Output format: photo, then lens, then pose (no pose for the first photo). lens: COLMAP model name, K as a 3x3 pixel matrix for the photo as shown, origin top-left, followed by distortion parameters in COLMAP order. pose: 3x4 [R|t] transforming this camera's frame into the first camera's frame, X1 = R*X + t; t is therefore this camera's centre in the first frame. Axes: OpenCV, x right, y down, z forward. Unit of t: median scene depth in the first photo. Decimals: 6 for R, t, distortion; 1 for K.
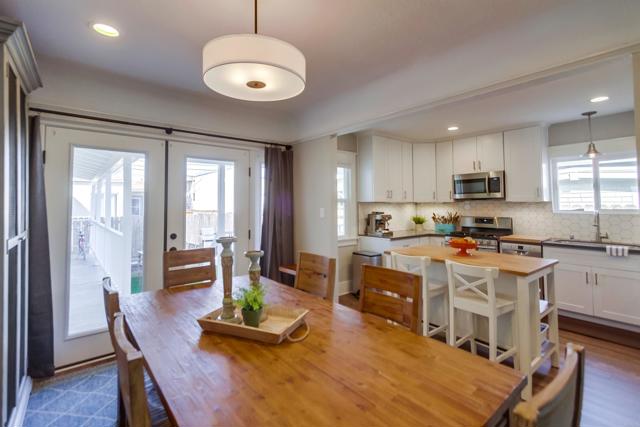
lens RADIAL K [[297.5, 0, 316.7], [0, 297.5, 185.0], [0, 0, 1]] dist [0.013565, -0.001851]
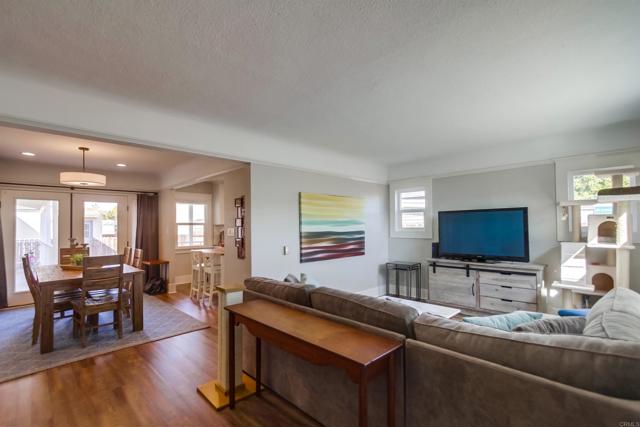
lens RADIAL K [[297.5, 0, 321.6], [0, 297.5, 211.7], [0, 0, 1]] dist [0.013565, -0.001851]
pose [[0.996497, -0.008704, 0.083176, 0.644213], [0.007442, 0.999853, 0.015472, -0.036820], [-0.083299, -0.014799, 0.996415, -0.715905]]
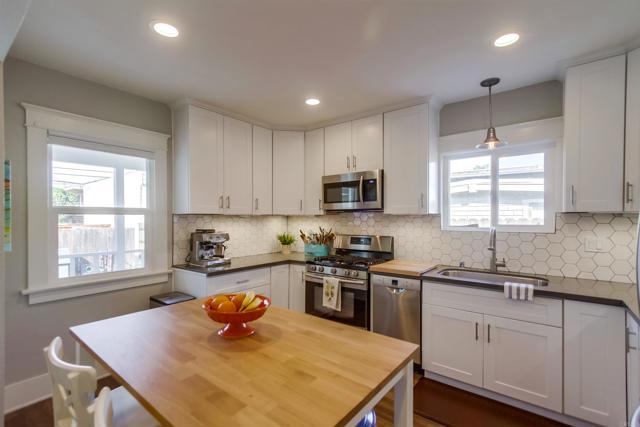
lens RADIAL K [[297.5, 0, 313.9], [0, 297.5, 211.8], [0, 0, 1]] dist [0.013565, -0.001851]
pose [[0.977977, 0.007409, 0.208583, 0.327359], [-0.016362, 0.999016, 0.041232, 0.024420], [-0.208073, -0.043737, 0.977135, 0.354614]]
